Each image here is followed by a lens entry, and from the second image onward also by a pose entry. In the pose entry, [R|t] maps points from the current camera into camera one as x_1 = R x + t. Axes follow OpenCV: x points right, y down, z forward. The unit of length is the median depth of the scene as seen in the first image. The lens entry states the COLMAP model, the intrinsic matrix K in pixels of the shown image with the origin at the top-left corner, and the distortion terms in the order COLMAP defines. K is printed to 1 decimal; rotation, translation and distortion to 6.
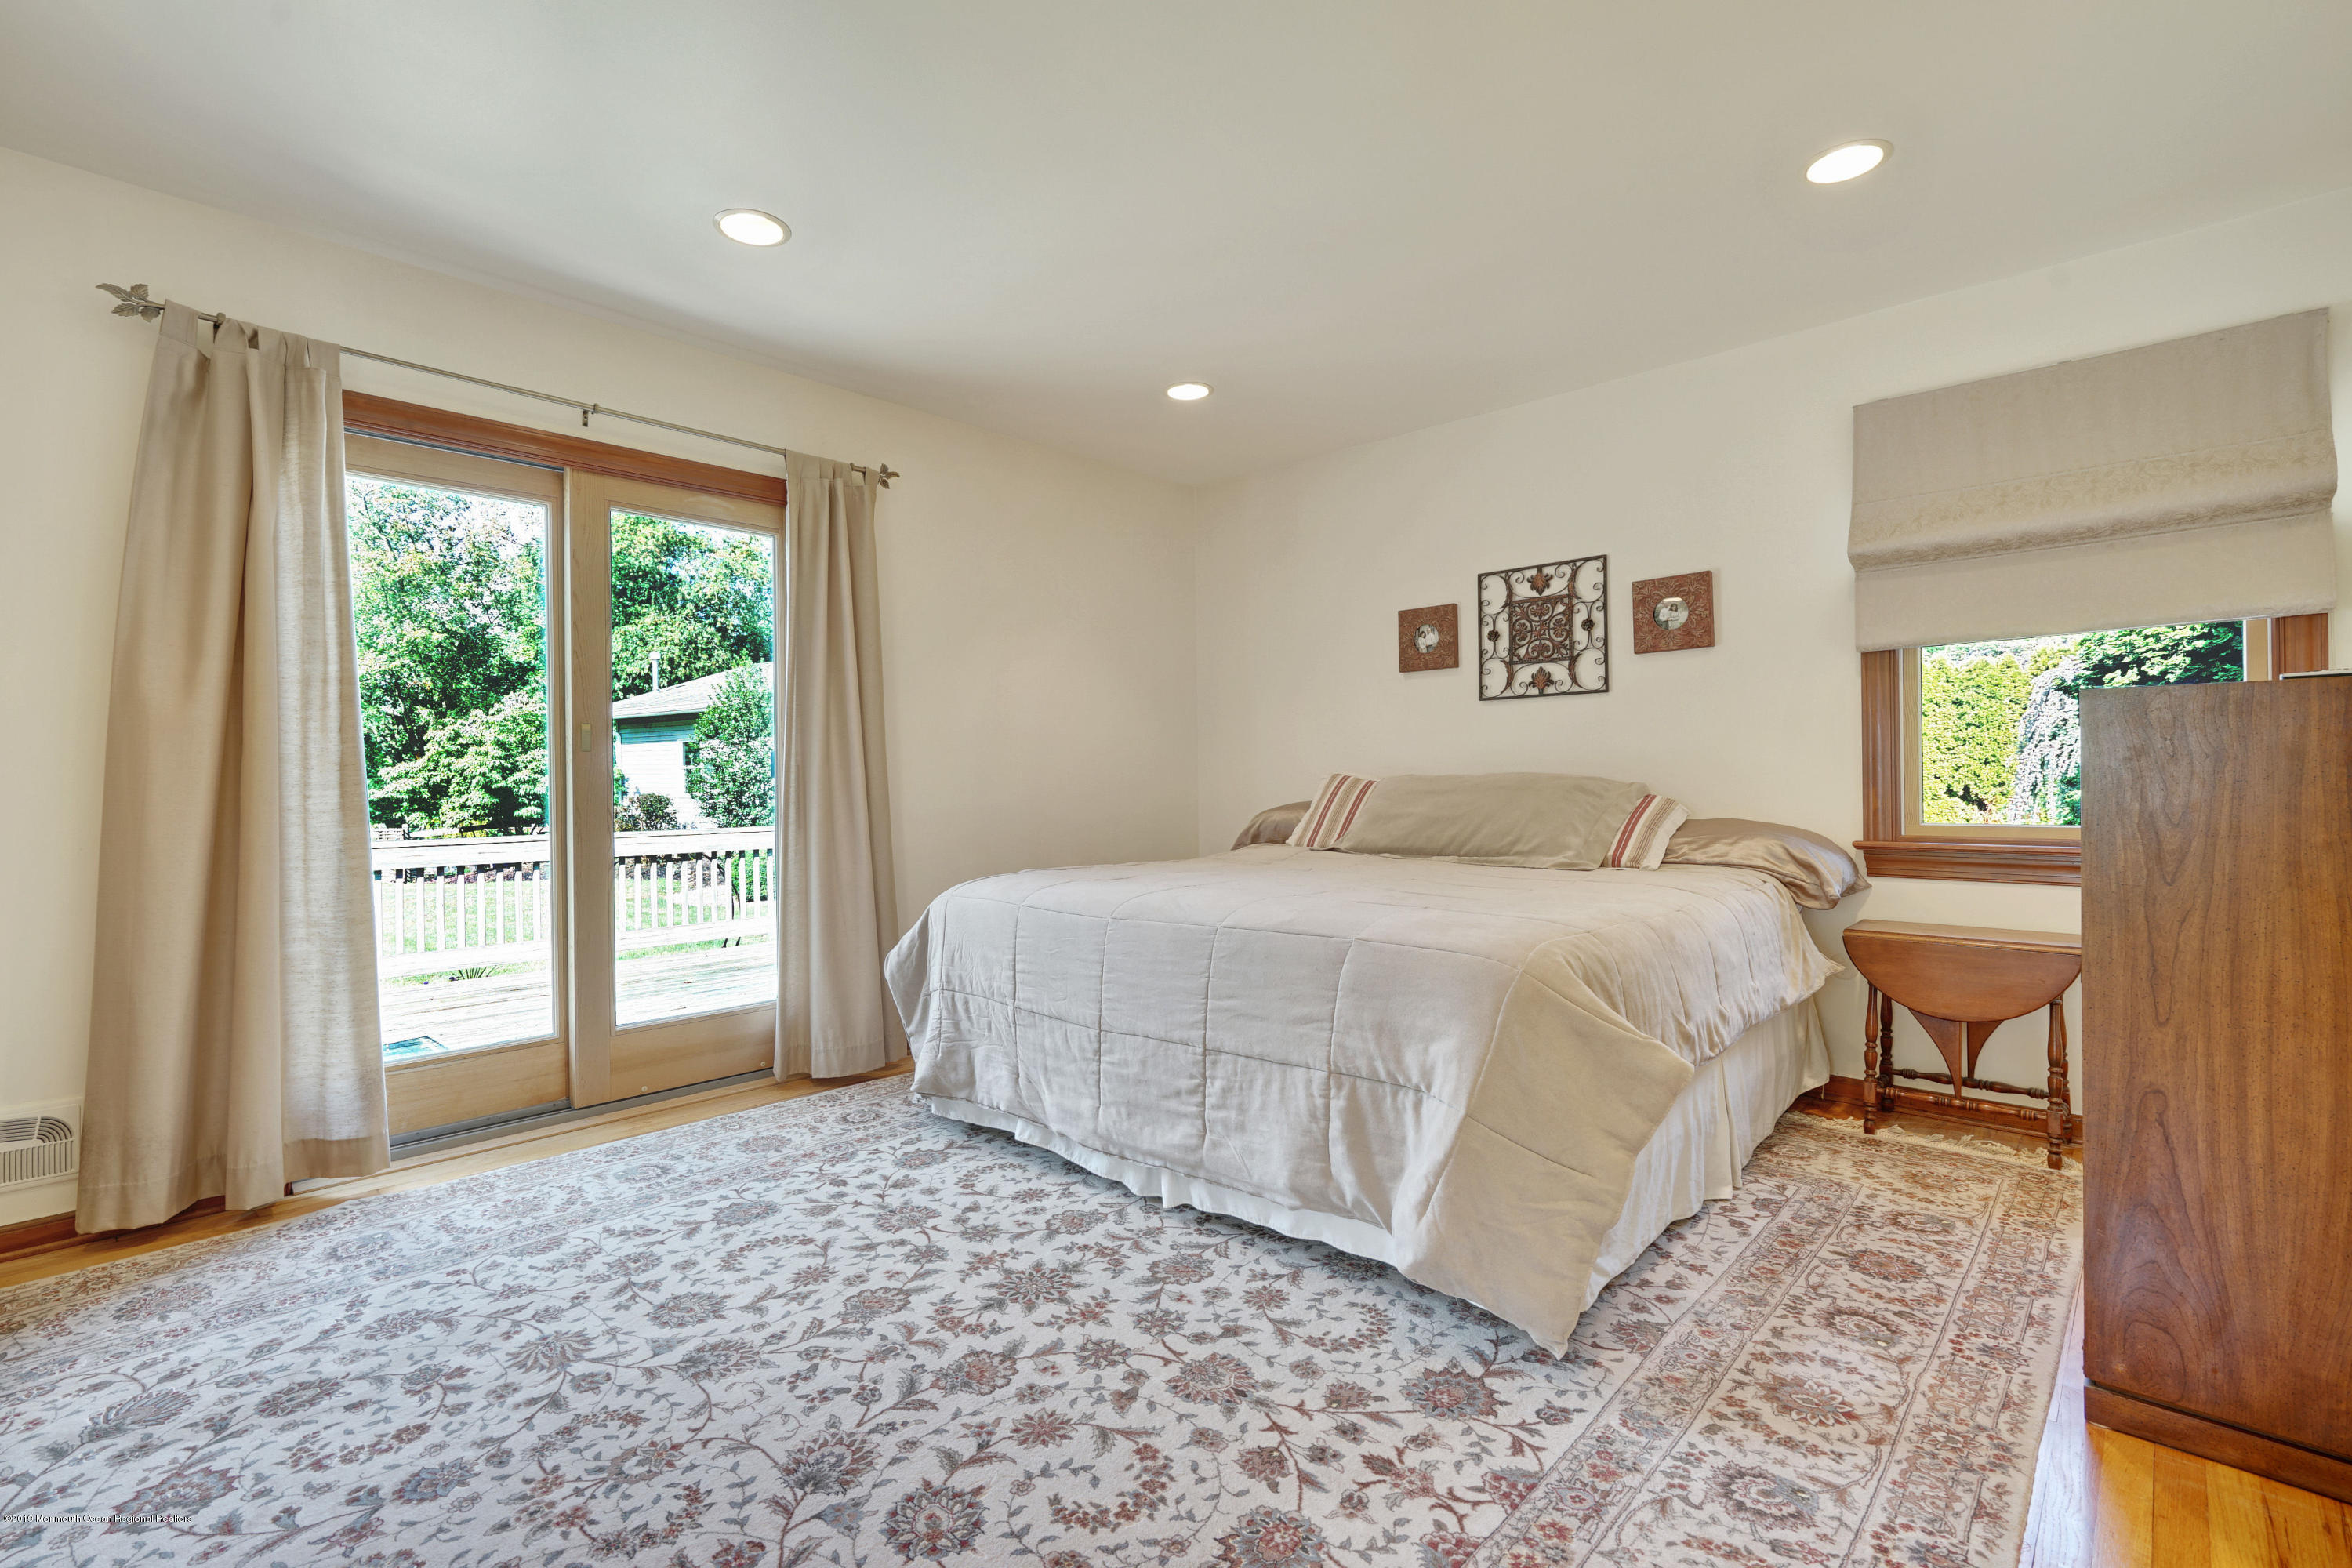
lens RADIAL K [[1068.3, 0, 1173.0], [0, 1068.3, 777.5], [0, 0, 1]] dist [-0.004605, 0.002115]
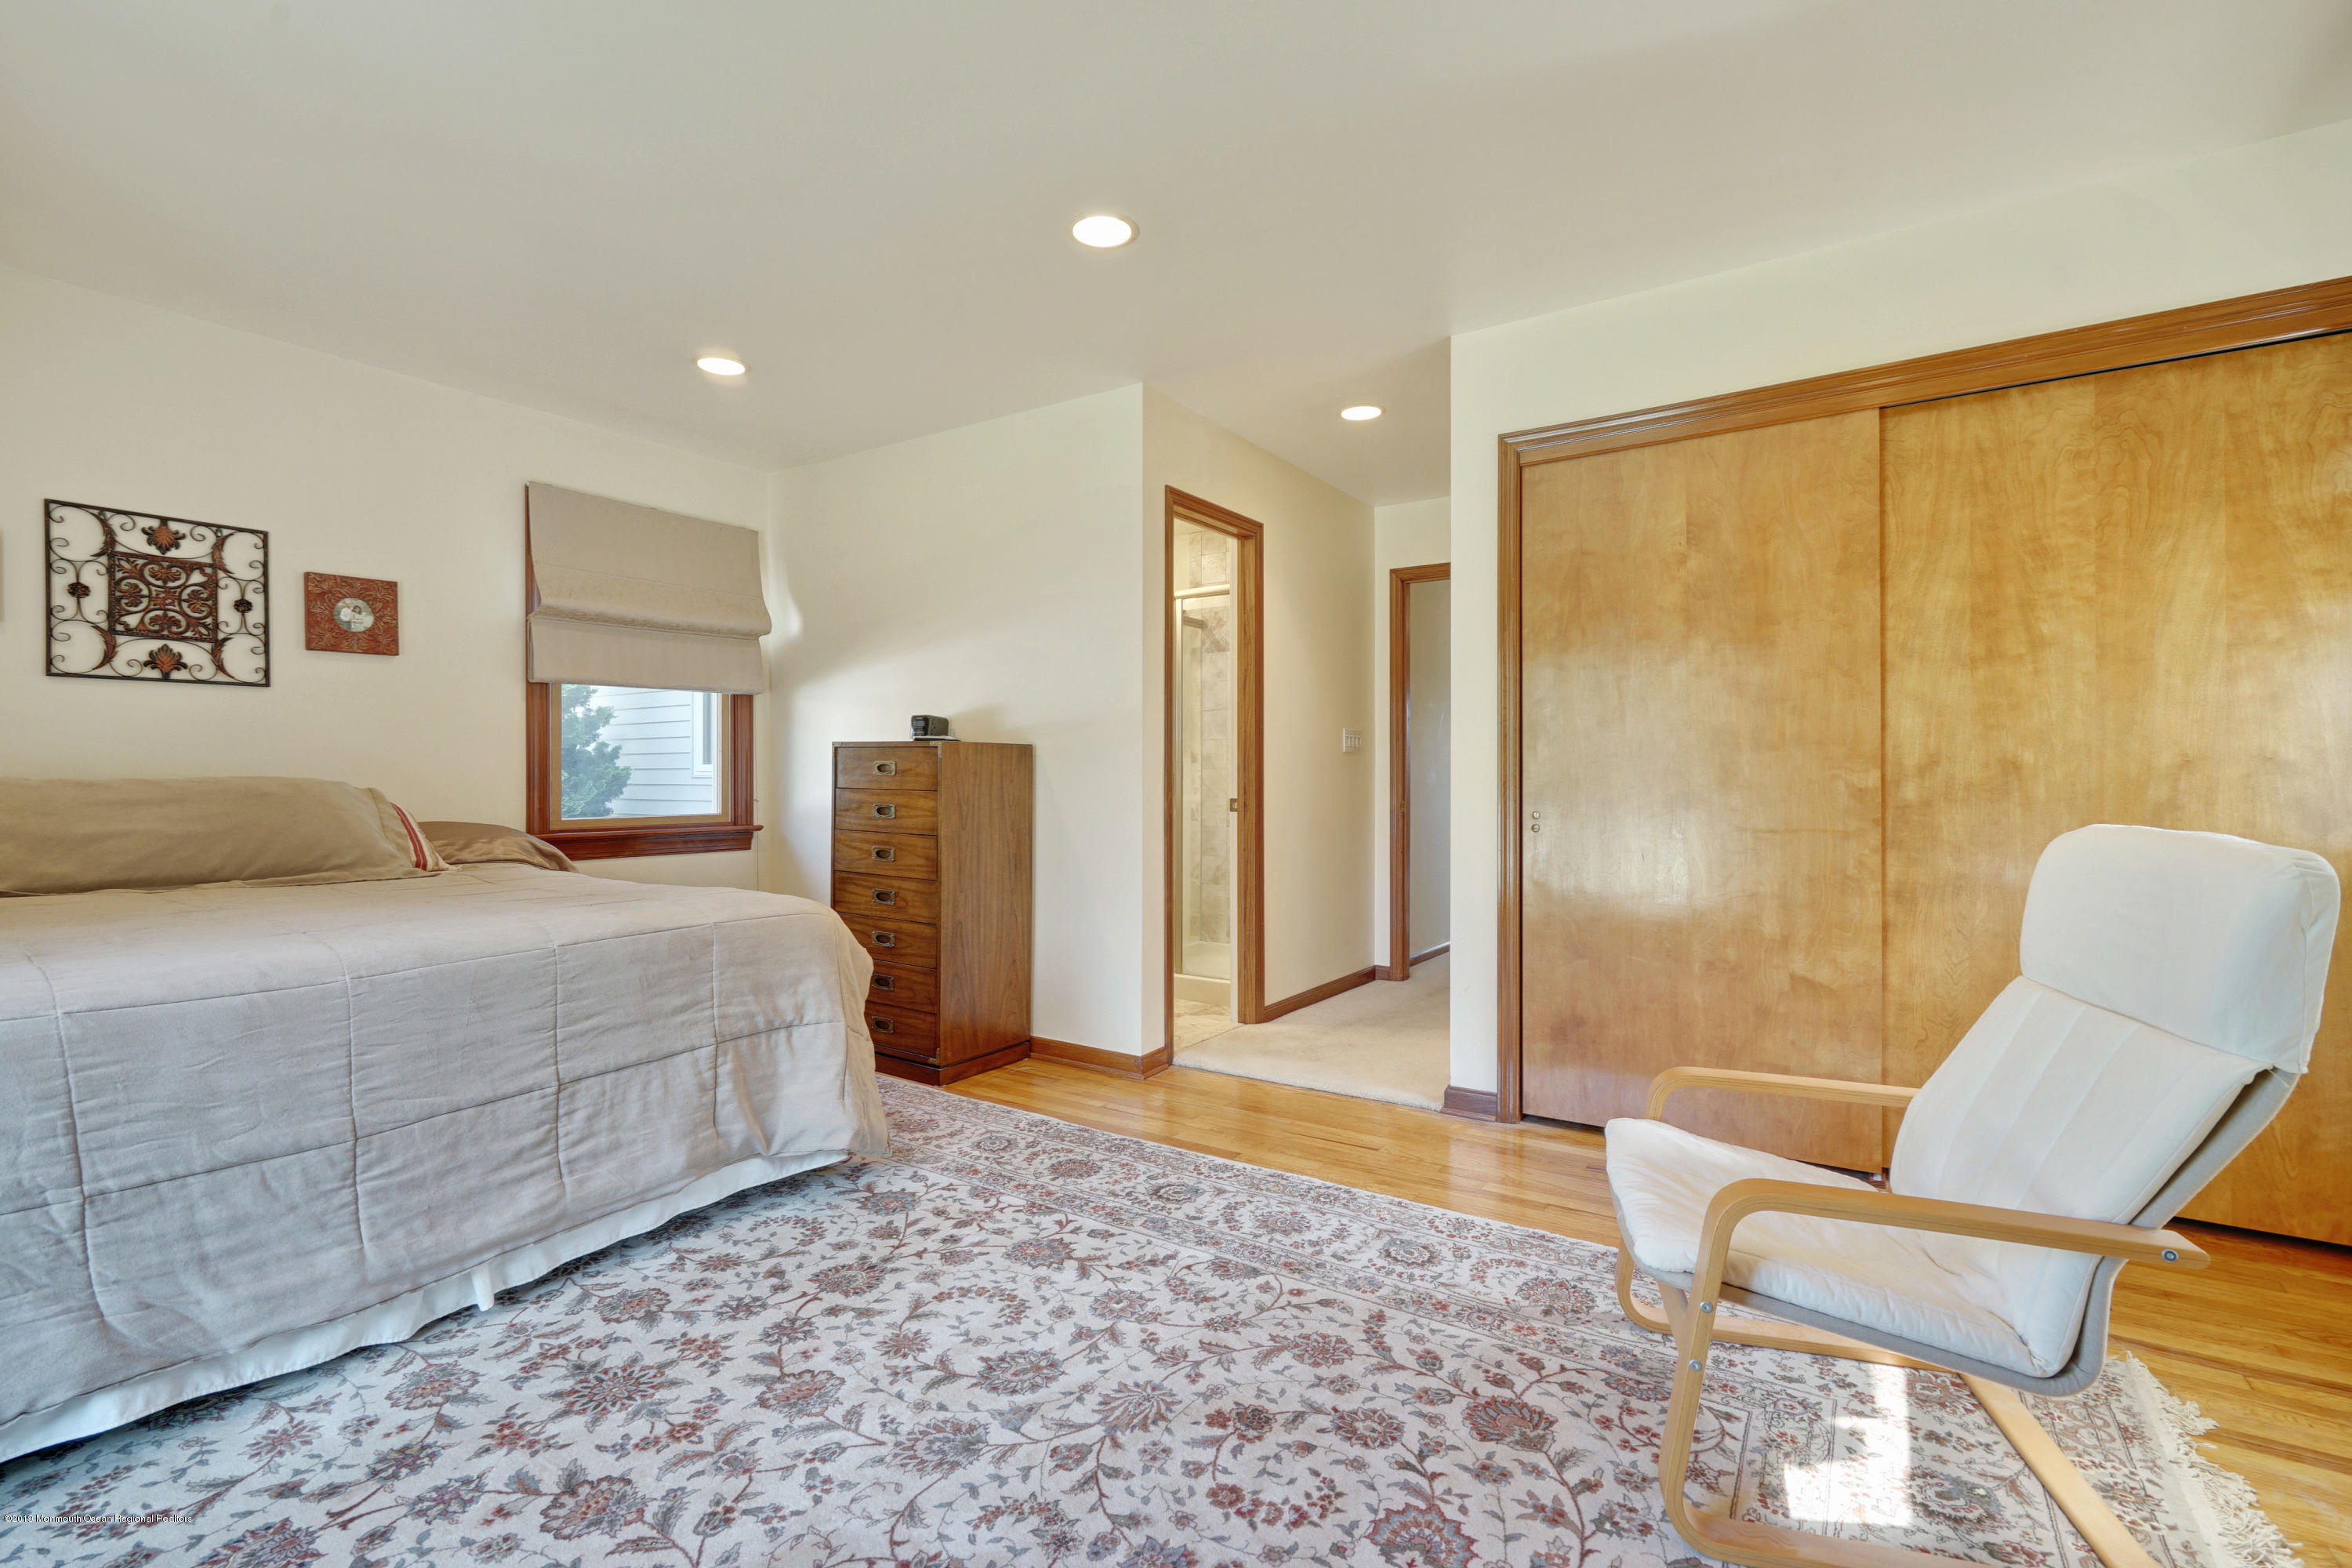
lens RADIAL K [[1068.3, 0, 1172.6], [0, 1068.3, 771.1], [0, 0, 1]] dist [-0.004605, 0.002115]
pose [[-0.175773, 0.014869, 0.984318, -0.944249], [0.001293, 0.999889, -0.014873, 0.006663], [-0.984430, -0.001342, -0.175773, 0.658305]]
